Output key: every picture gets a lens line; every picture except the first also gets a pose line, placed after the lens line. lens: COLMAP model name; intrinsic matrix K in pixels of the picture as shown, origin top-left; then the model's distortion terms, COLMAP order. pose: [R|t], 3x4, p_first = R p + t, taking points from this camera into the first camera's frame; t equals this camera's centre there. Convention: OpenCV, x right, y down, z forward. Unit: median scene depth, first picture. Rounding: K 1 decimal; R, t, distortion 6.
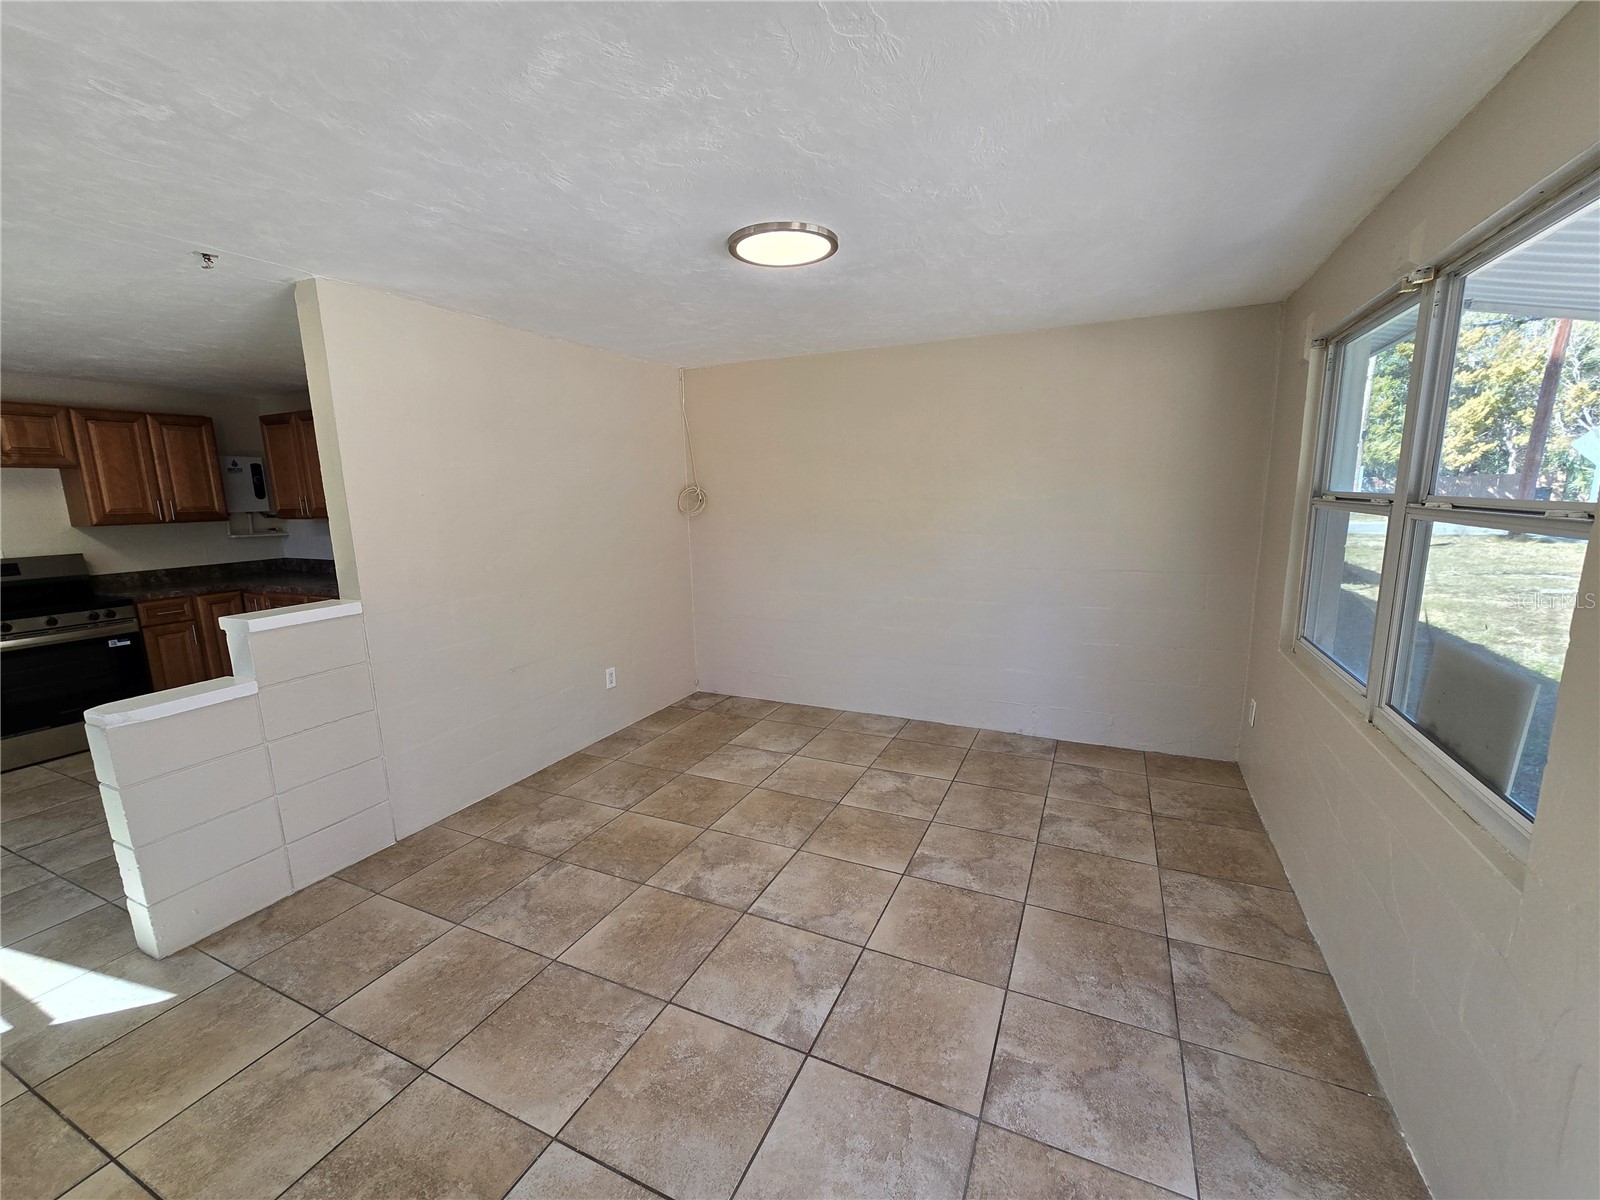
lens RADIAL K [[658.3, 0, 802.7], [0, 658.3, 607.6], [0, 0, 1]] dist [-0.007118, 0.002941]
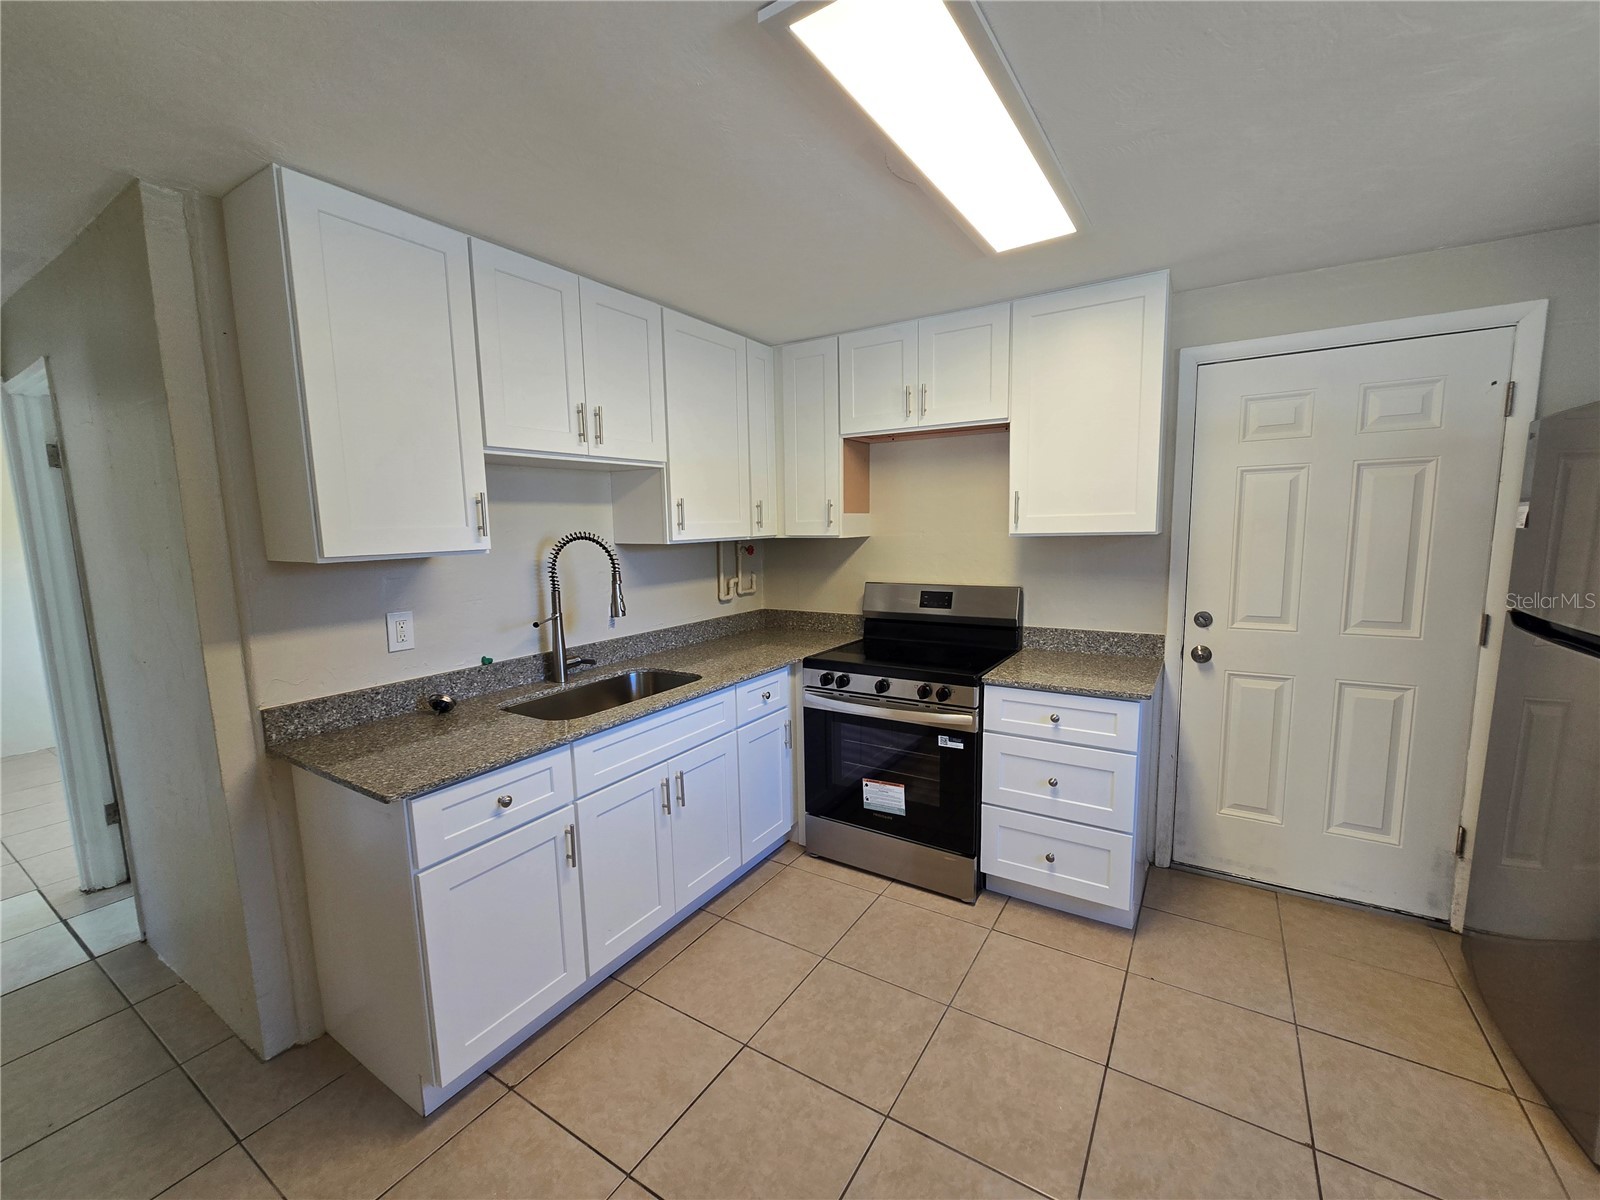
lens RADIAL K [[658.3, 0, 797.2], [0, 658.3, 607.8], [0, 0, 1]] dist [-0.007118, 0.002941]
pose [[-0.125442, 0.153090, -0.980218, -0.623713], [-0.149420, 0.973837, 0.171215, -0.207307], [0.980784, 0.167941, -0.099285, 1.247871]]
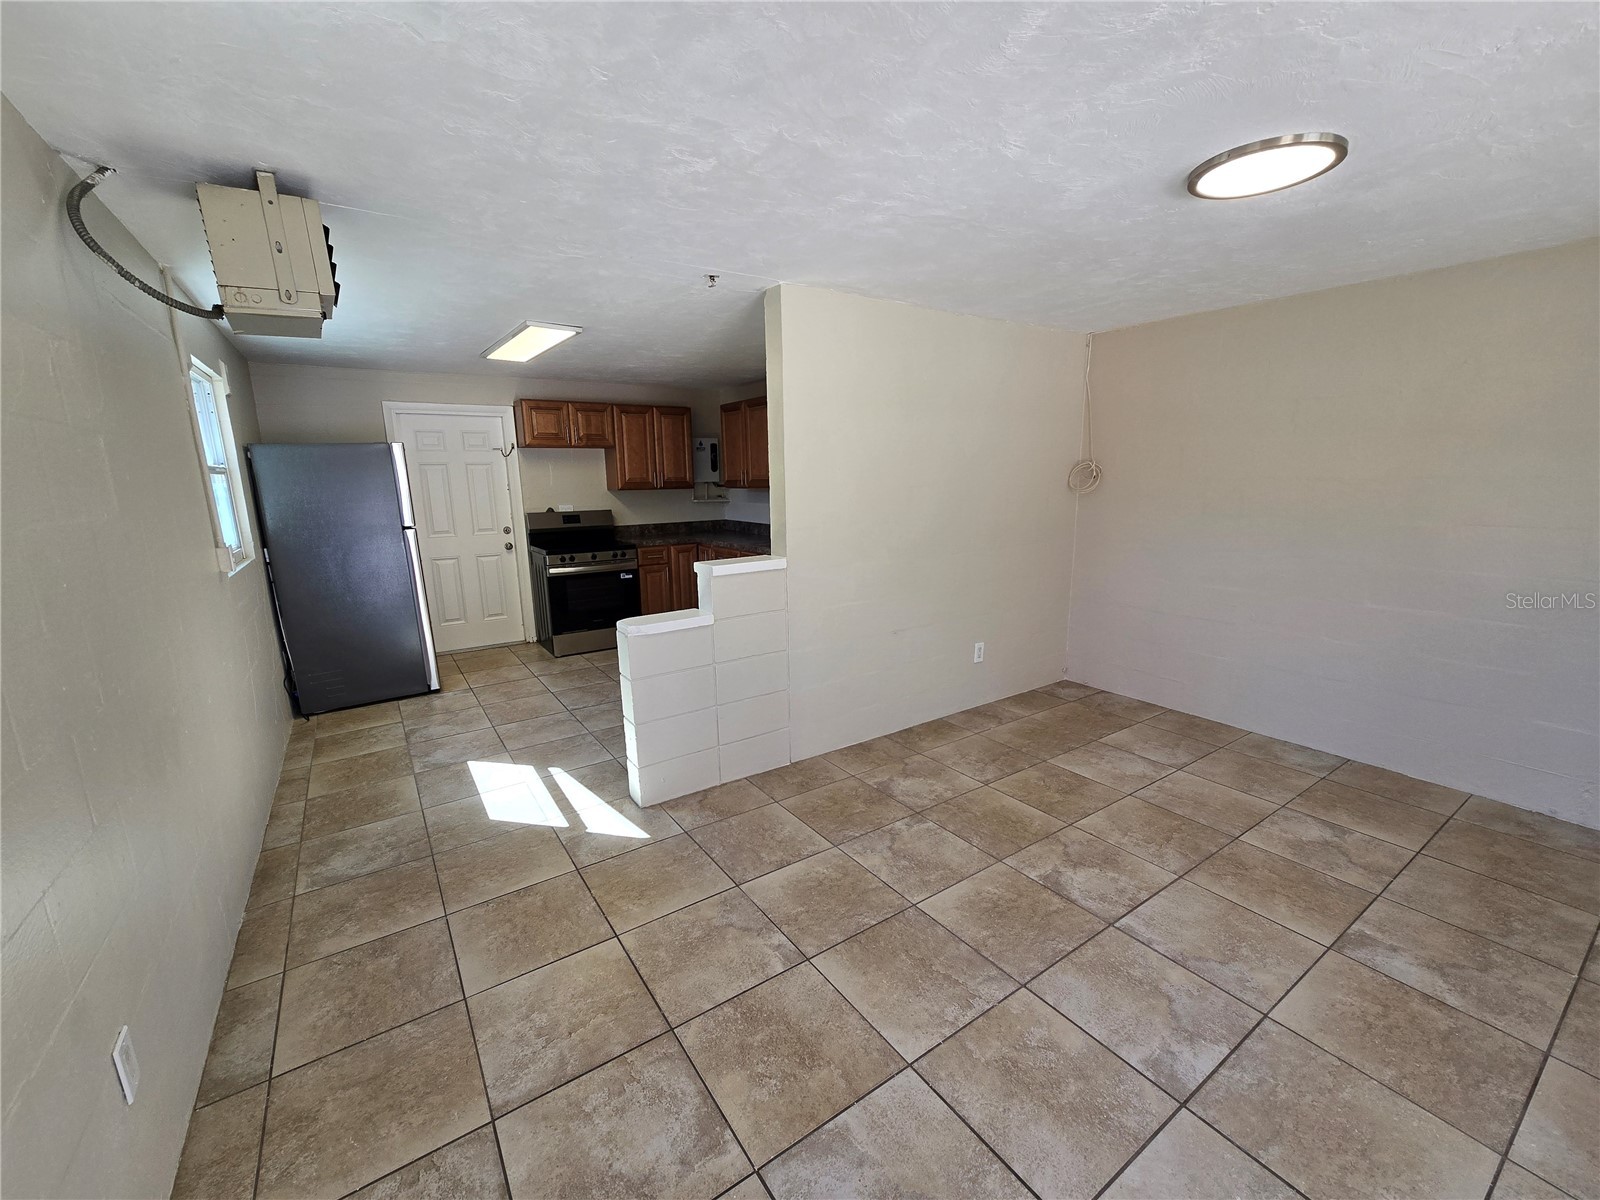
lens RADIAL K [[658.3, 0, 801.5], [0, 658.3, 609.4], [0, 0, 1]] dist [-0.007118, 0.002941]
pose [[0.857095, 0.112825, -0.502652, -0.032577], [-0.094189, 0.993596, 0.062415, 0.004710], [0.506475, -0.006151, 0.862233, -0.009840]]
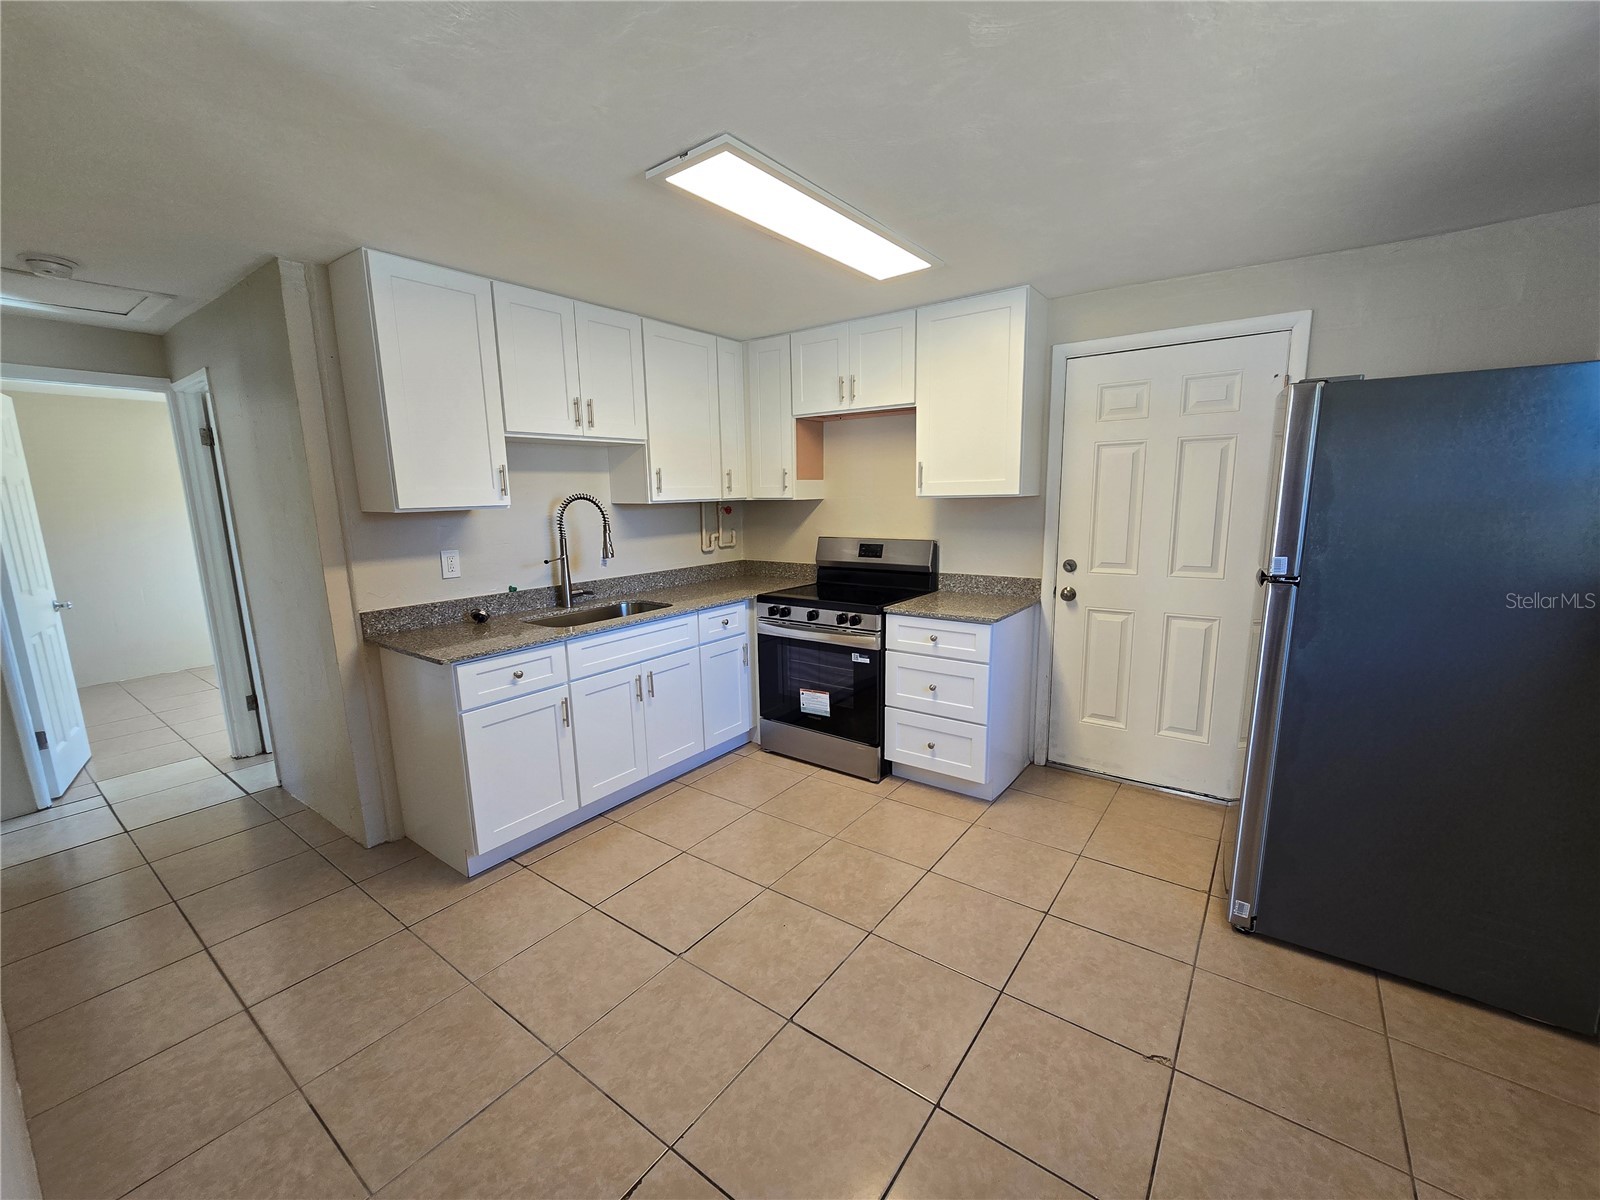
lens RADIAL K [[658.3, 0, 795.5], [0, 658.3, 612.1], [0, 0, 1]] dist [-0.007118, 0.002941]
pose [[-0.197625, 0.203523, -0.958917, -0.395353], [-0.147289, 0.960940, 0.234308, -0.237873], [0.969149, 0.187543, -0.159929, 1.440880]]
